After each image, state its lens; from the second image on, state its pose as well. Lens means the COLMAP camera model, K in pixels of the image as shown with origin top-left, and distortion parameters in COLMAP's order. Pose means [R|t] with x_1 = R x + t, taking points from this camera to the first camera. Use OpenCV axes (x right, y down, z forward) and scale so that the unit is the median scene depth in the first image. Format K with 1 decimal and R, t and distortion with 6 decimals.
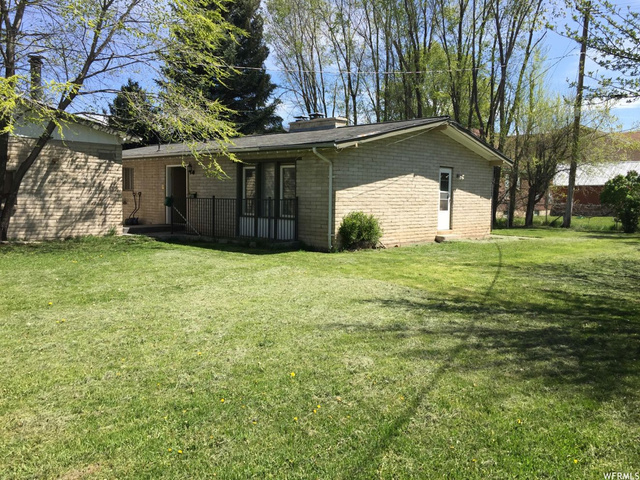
lens RADIAL K [[548.2, 0, 336.3], [0, 548.2, 223.0], [0, 0, 1]] dist [0.050981, -0.081027]
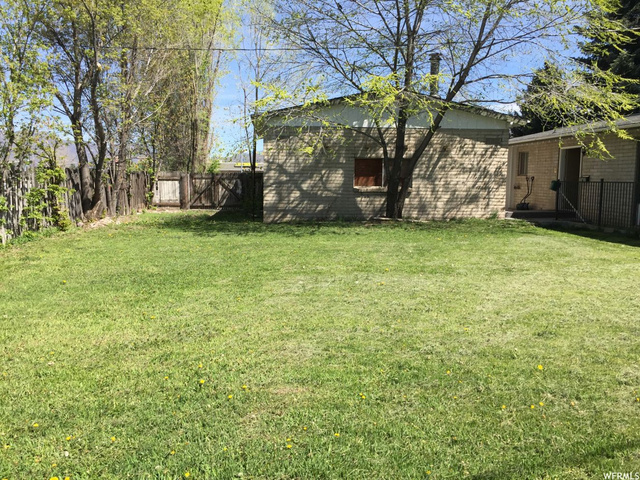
lens RADIAL K [[551.9, 0, 320.0], [0, 551.9, 240.0], [0, 0, 1]] dist [0.050405, -0.085382]
pose [[0.725694, 0.069394, -0.684509, 0.073198], [-0.032869, 0.997261, 0.066253, 0.004609], [0.687232, -0.025580, 0.725987, 0.024522]]
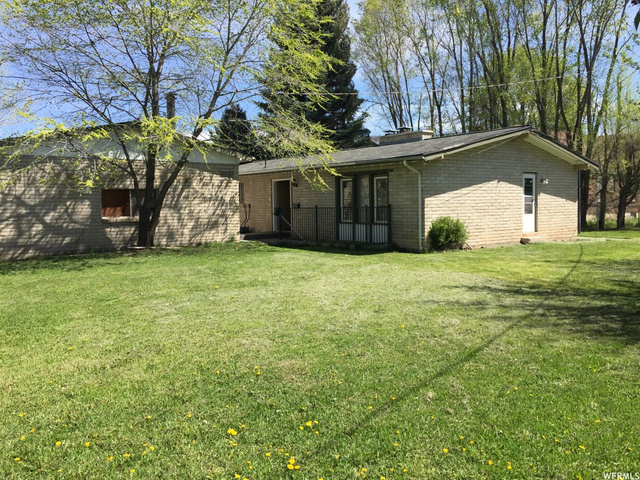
lens RADIAL K [[548.2, 0, 336.3], [0, 548.2, 223.0], [0, 0, 1]] dist [0.050981, -0.081027]
pose [[0.987656, -0.020789, -0.155253, -0.005936], [0.018484, 0.999697, -0.016276, 0.006461], [0.155544, 0.013205, 0.987741, -0.125719]]
